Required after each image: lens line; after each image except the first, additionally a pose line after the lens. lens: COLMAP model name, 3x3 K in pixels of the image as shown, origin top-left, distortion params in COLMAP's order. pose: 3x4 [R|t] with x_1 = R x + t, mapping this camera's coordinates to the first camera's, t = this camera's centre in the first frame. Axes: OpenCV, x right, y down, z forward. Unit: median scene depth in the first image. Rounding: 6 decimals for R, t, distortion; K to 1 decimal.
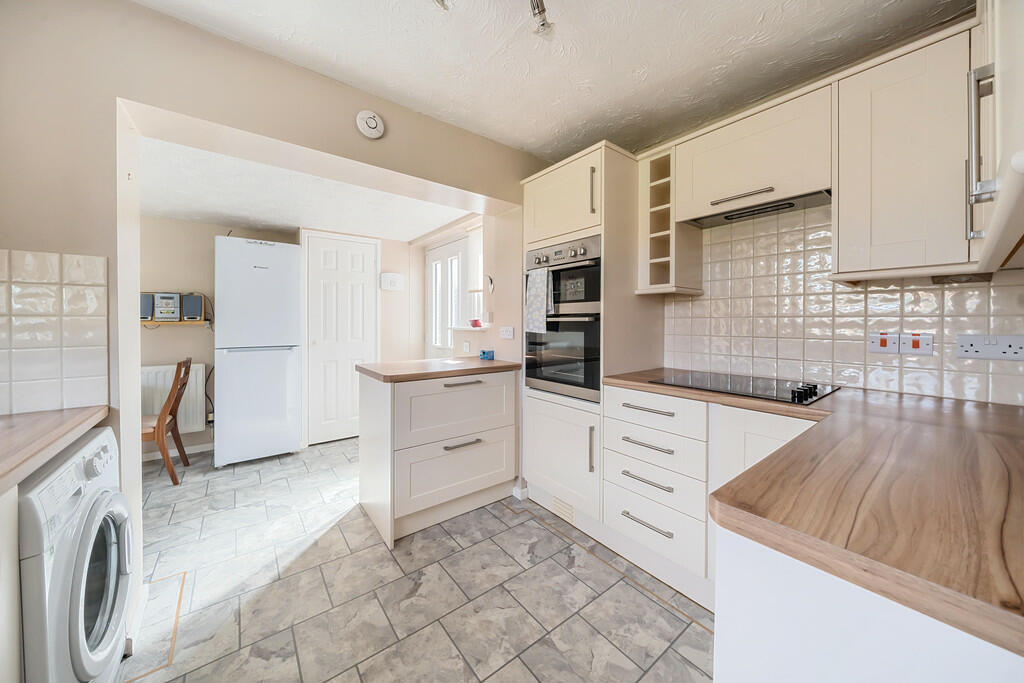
lens RADIAL K [[355.2, 0, 513.1], [0, 355.2, 322.6], [0, 0, 1]] dist [-0.000566, -0.000149]
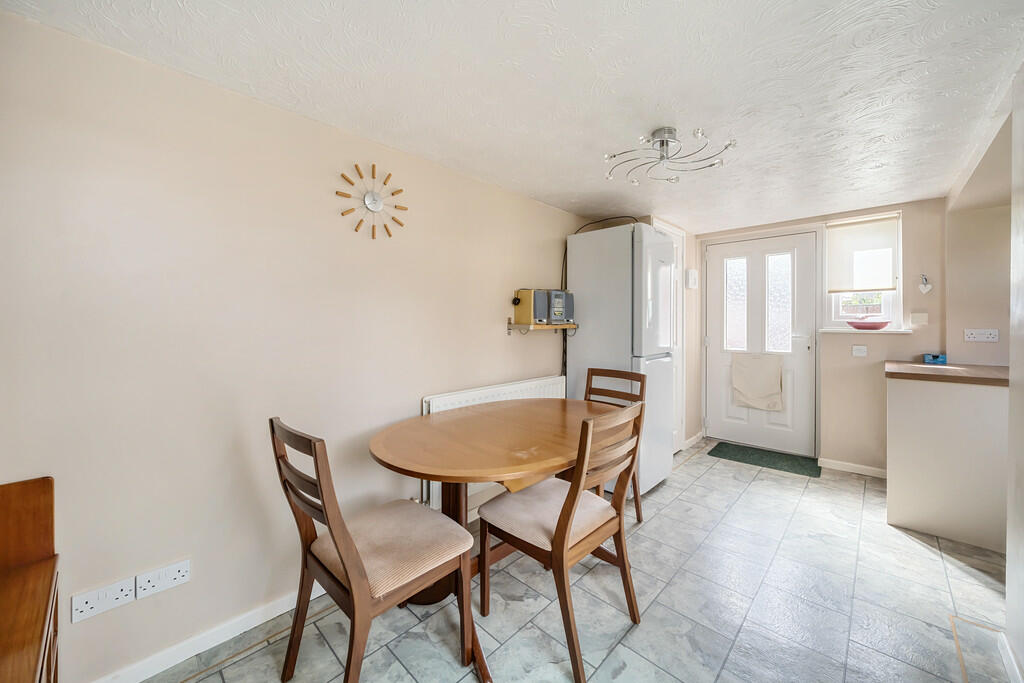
lens RADIAL K [[387.7, 0, 512.3], [0, 387.7, 336.3], [0, 0, 1]] dist [-0.002216, -0.000126]
pose [[0.989050, -0.006522, 0.147436, -1.298111], [0.001494, 0.999414, 0.034189, -0.008171], [-0.147572, -0.033594, 0.988481, 0.152751]]
